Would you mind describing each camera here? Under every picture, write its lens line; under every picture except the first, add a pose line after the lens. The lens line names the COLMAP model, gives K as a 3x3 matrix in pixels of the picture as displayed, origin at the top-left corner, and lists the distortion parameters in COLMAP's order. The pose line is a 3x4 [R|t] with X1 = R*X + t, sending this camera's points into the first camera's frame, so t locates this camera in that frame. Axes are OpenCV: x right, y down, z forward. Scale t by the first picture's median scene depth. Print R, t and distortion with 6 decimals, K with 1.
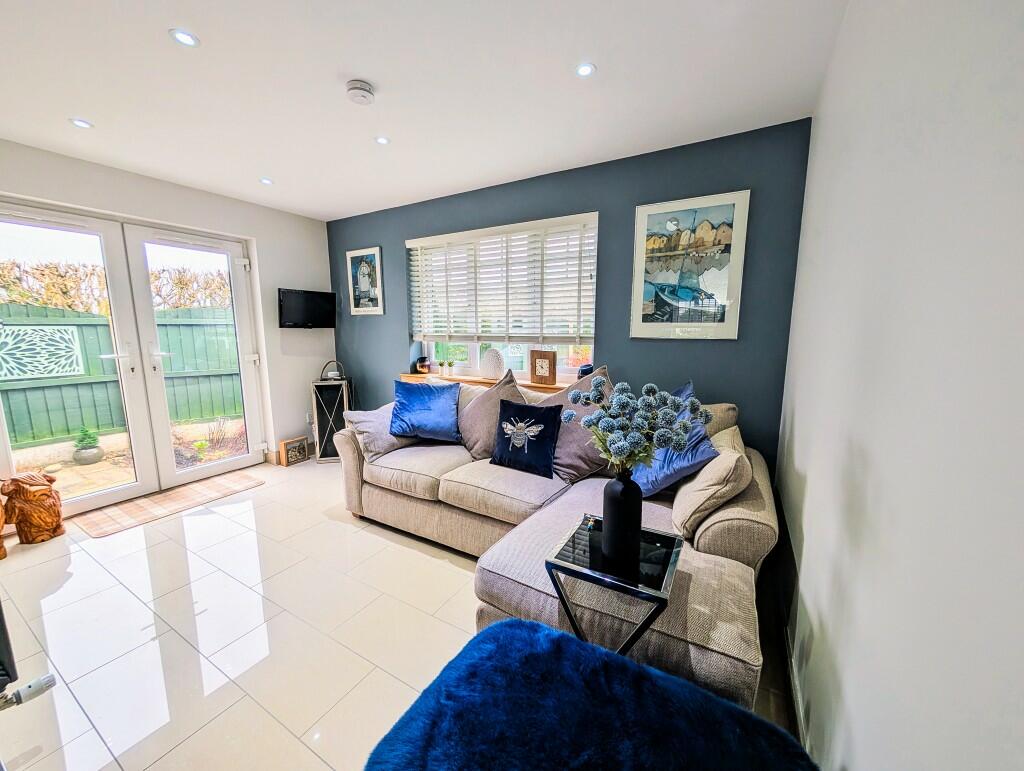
lens RADIAL K [[386.6, 0, 508.4], [0, 386.6, 383.9], [0, 0, 1]] dist [-0.003345, -0.000261]
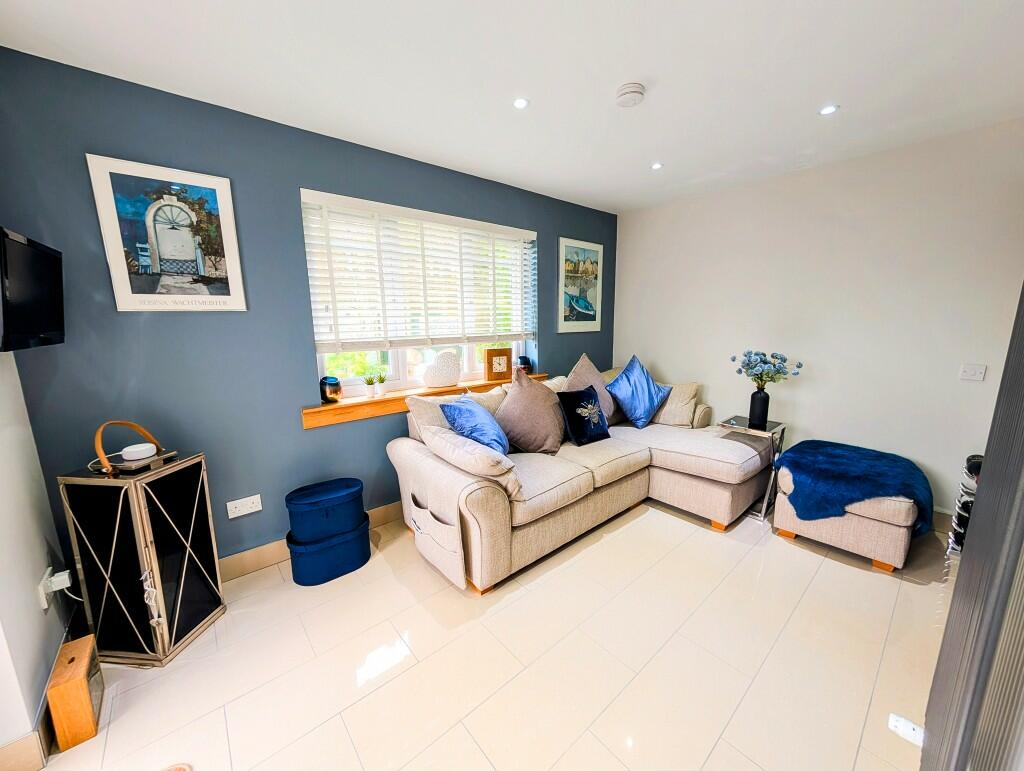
lens RADIAL K [[386.6, 0, 504.2], [0, 386.6, 389.1], [0, 0, 1]] dist [-0.003345, -0.000261]
pose [[0.336444, -0.173653, 0.925554, -1.067198], [0.148987, 0.980288, 0.129764, -0.131657], [-0.929843, 0.094237, 0.355684, 0.721855]]
